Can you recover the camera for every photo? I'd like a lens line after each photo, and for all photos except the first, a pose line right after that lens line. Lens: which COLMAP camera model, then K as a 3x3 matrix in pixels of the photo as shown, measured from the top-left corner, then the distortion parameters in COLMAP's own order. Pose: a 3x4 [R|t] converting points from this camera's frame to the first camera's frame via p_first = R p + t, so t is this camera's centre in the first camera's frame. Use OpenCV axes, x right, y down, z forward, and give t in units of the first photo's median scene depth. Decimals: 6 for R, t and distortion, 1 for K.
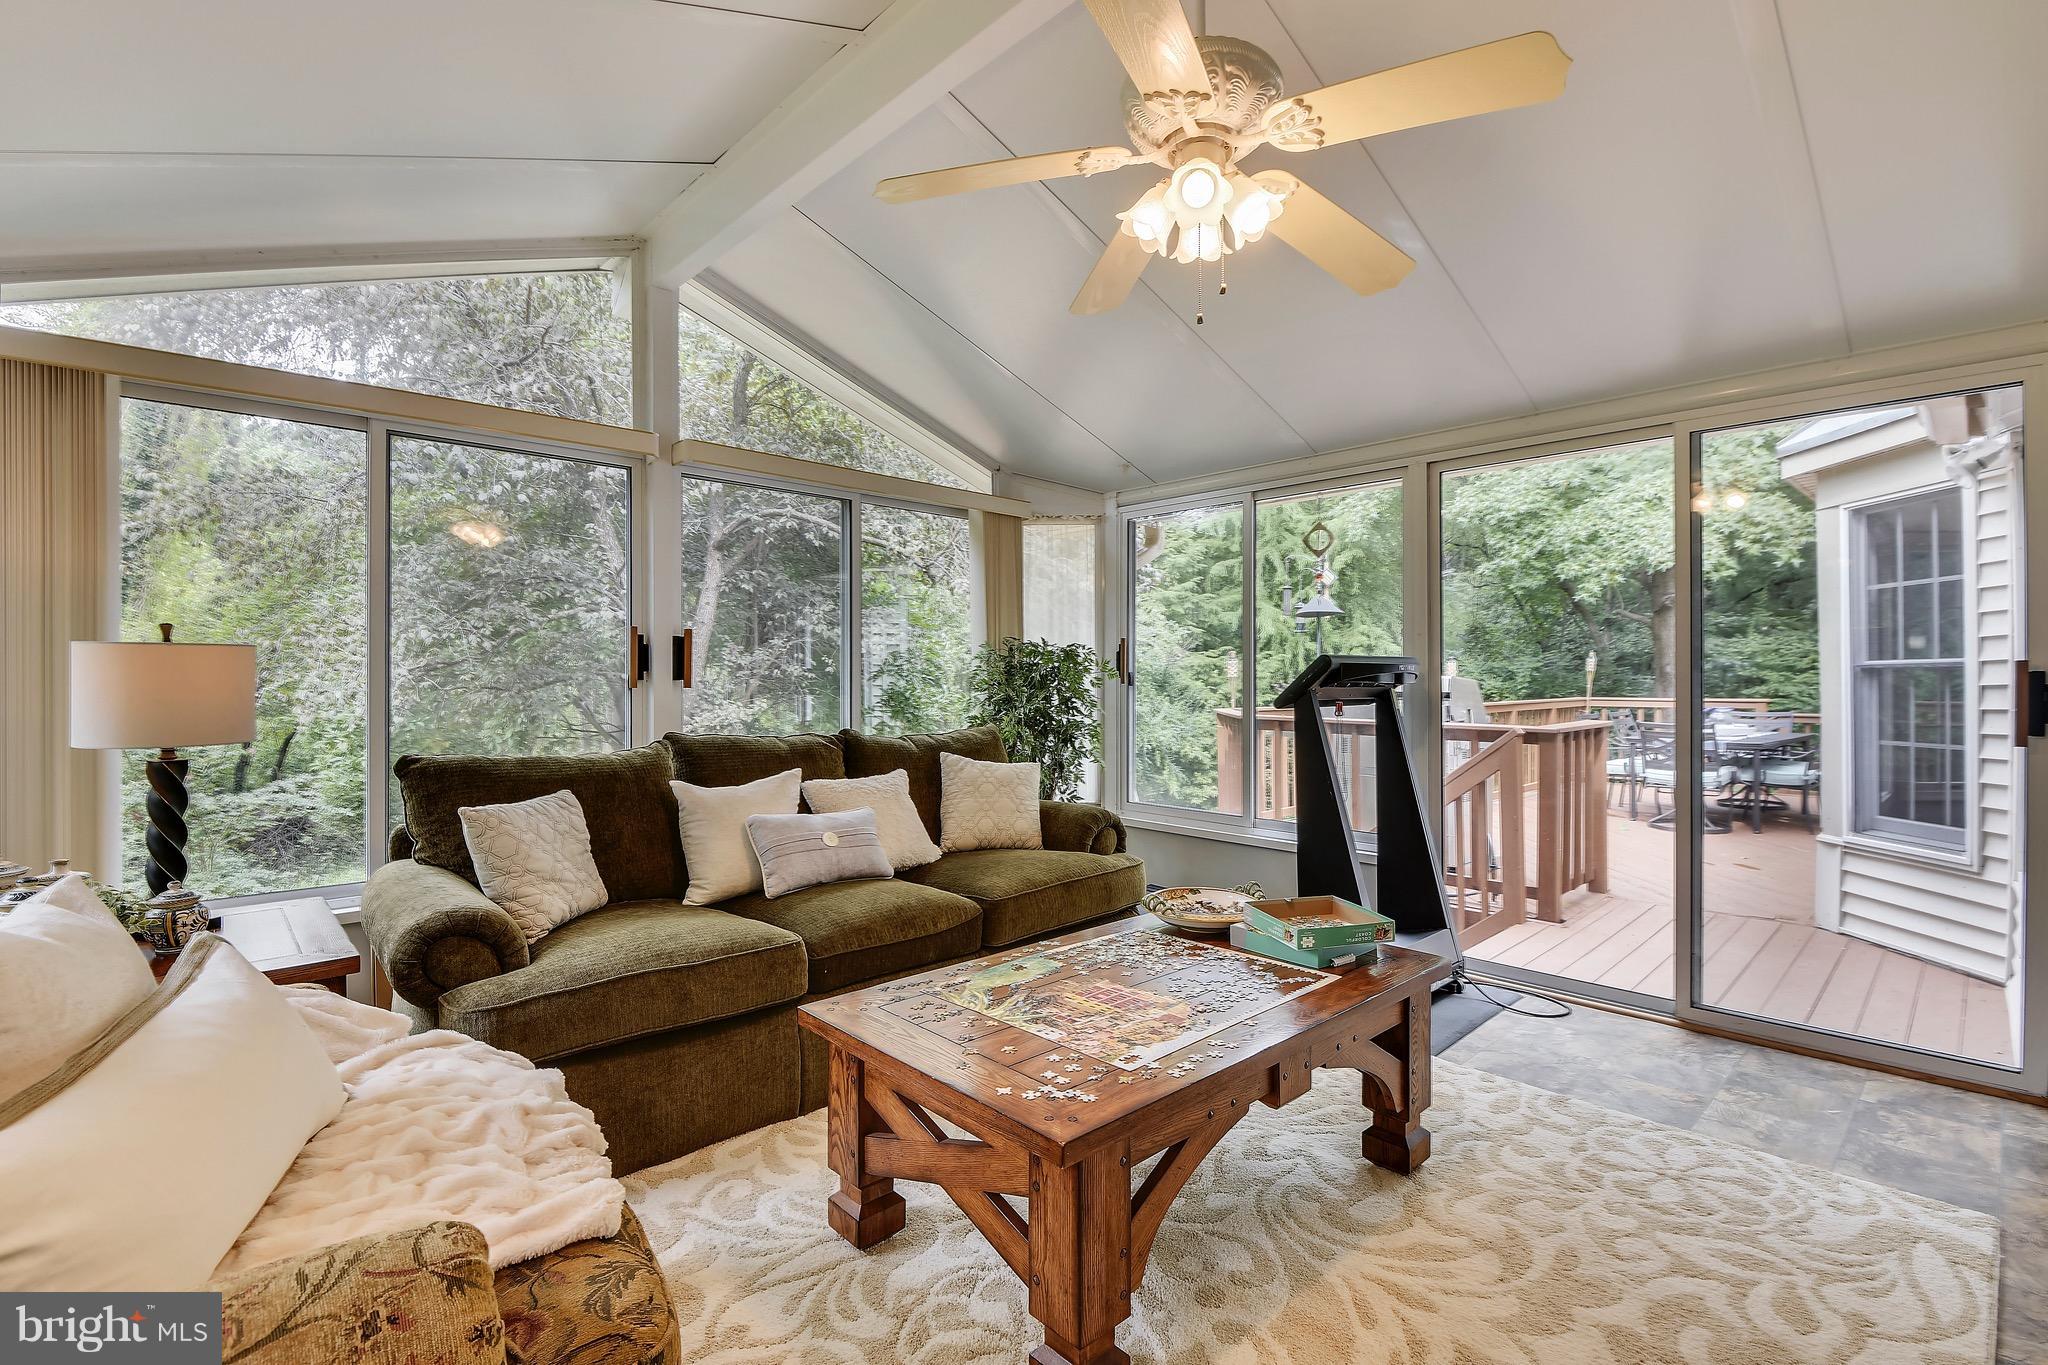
lens RADIAL K [[927.6, 0, 1027.9], [0, 927.6, 680.2], [0, 0, 1]] dist [-0.004051, -0.000448]
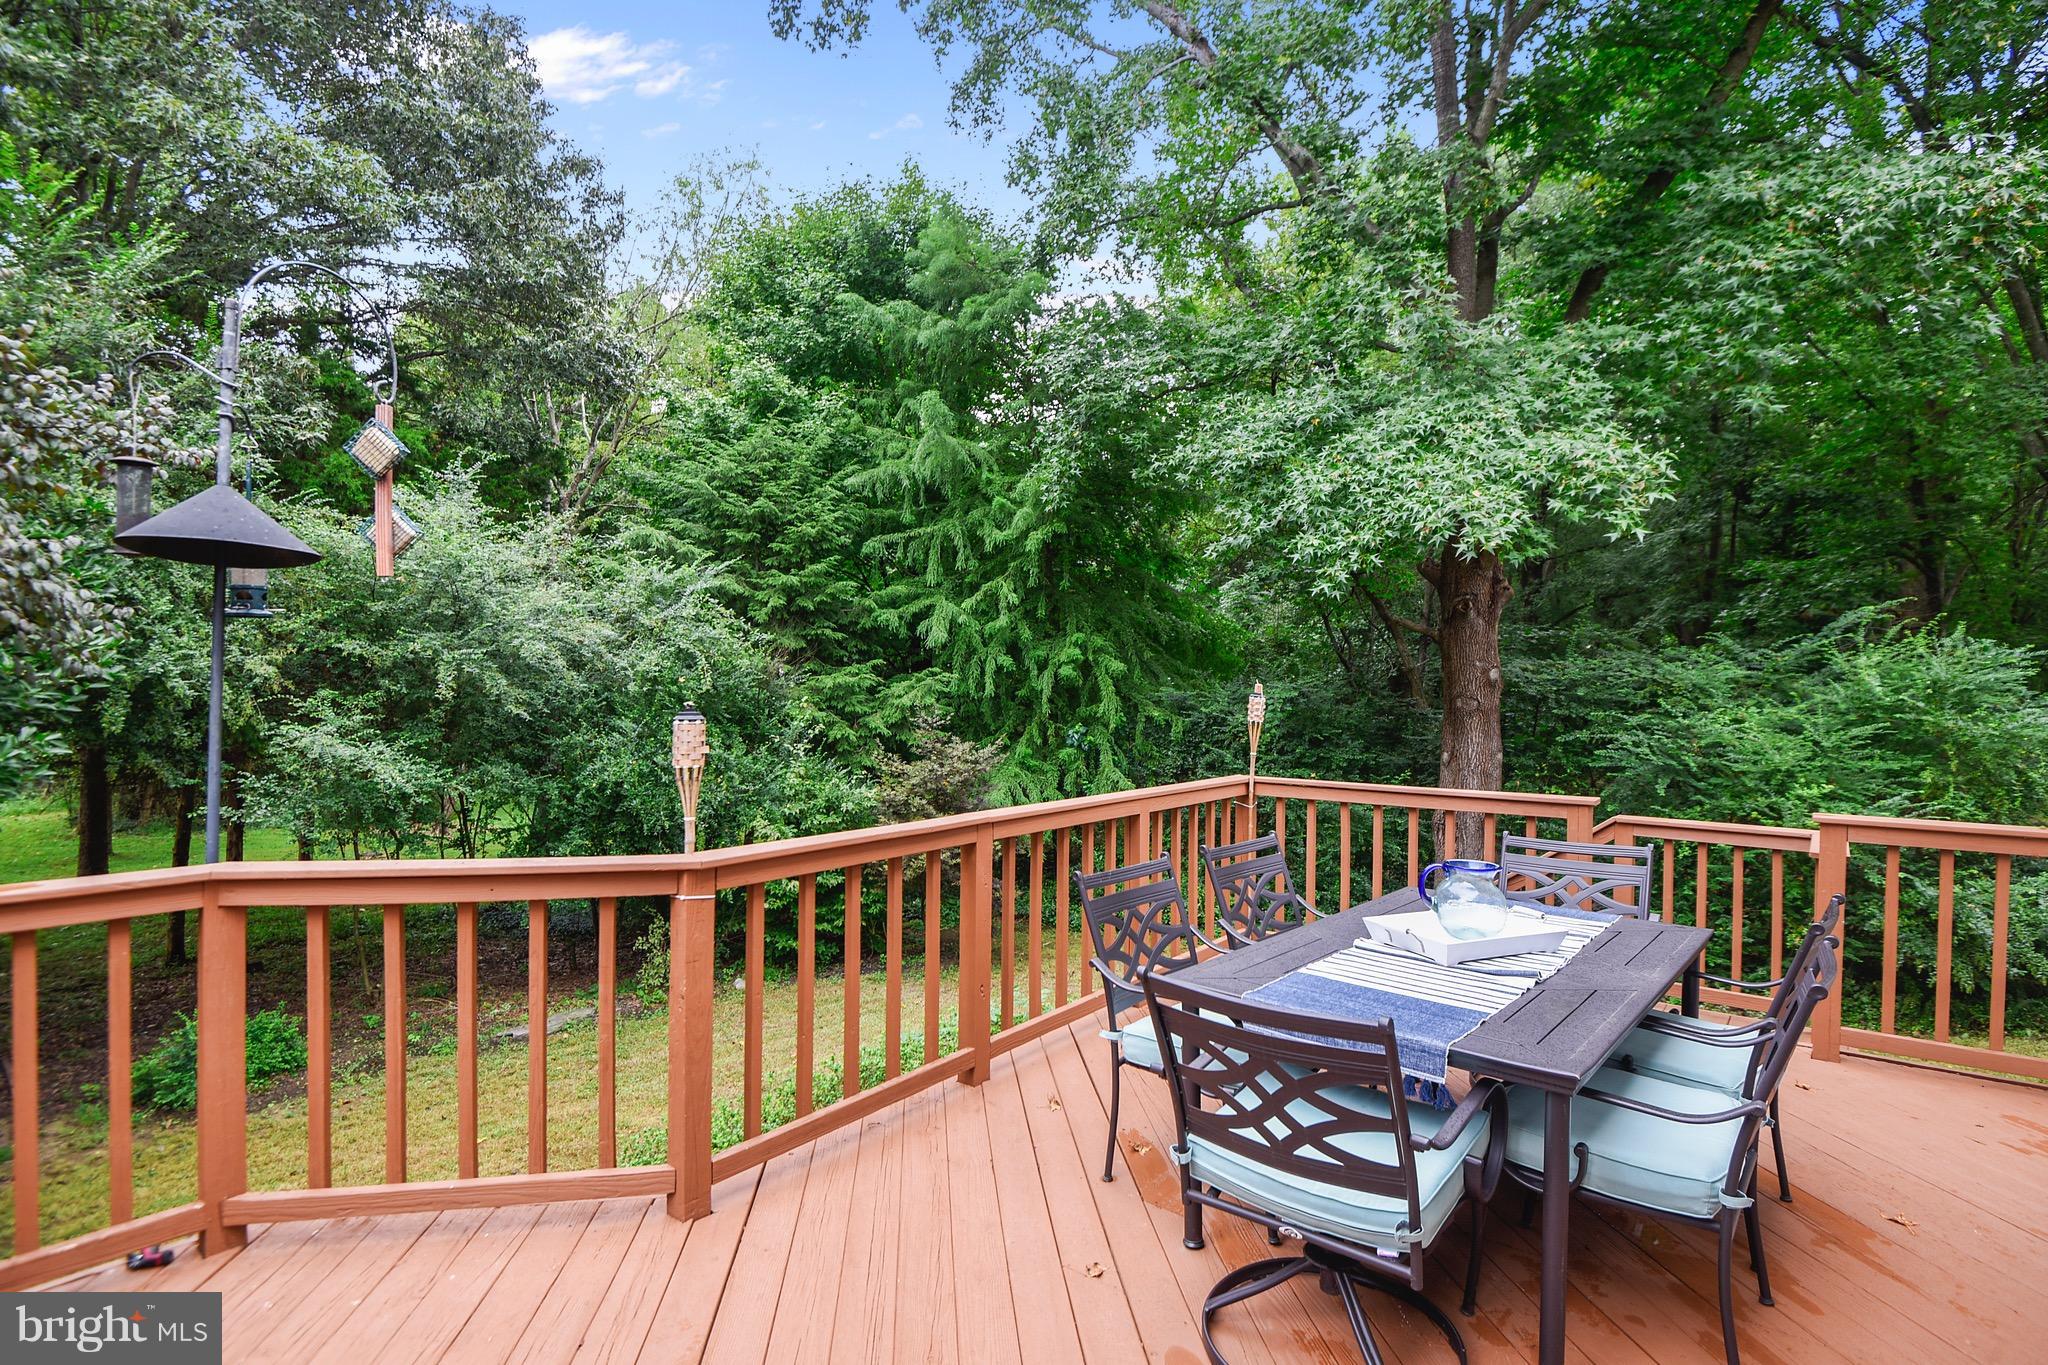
lens RADIAL K [[985.2, 0, 1012.7], [0, 985.2, 692.7], [0, 0, 1]] dist [-0.005492, -0.001017]
pose [[0.989563, 0.013130, 0.143501, 0.300475], [-0.013474, 0.999908, 0.001427, -0.019562], [-0.143469, -0.003345, 0.989649, 0.379340]]
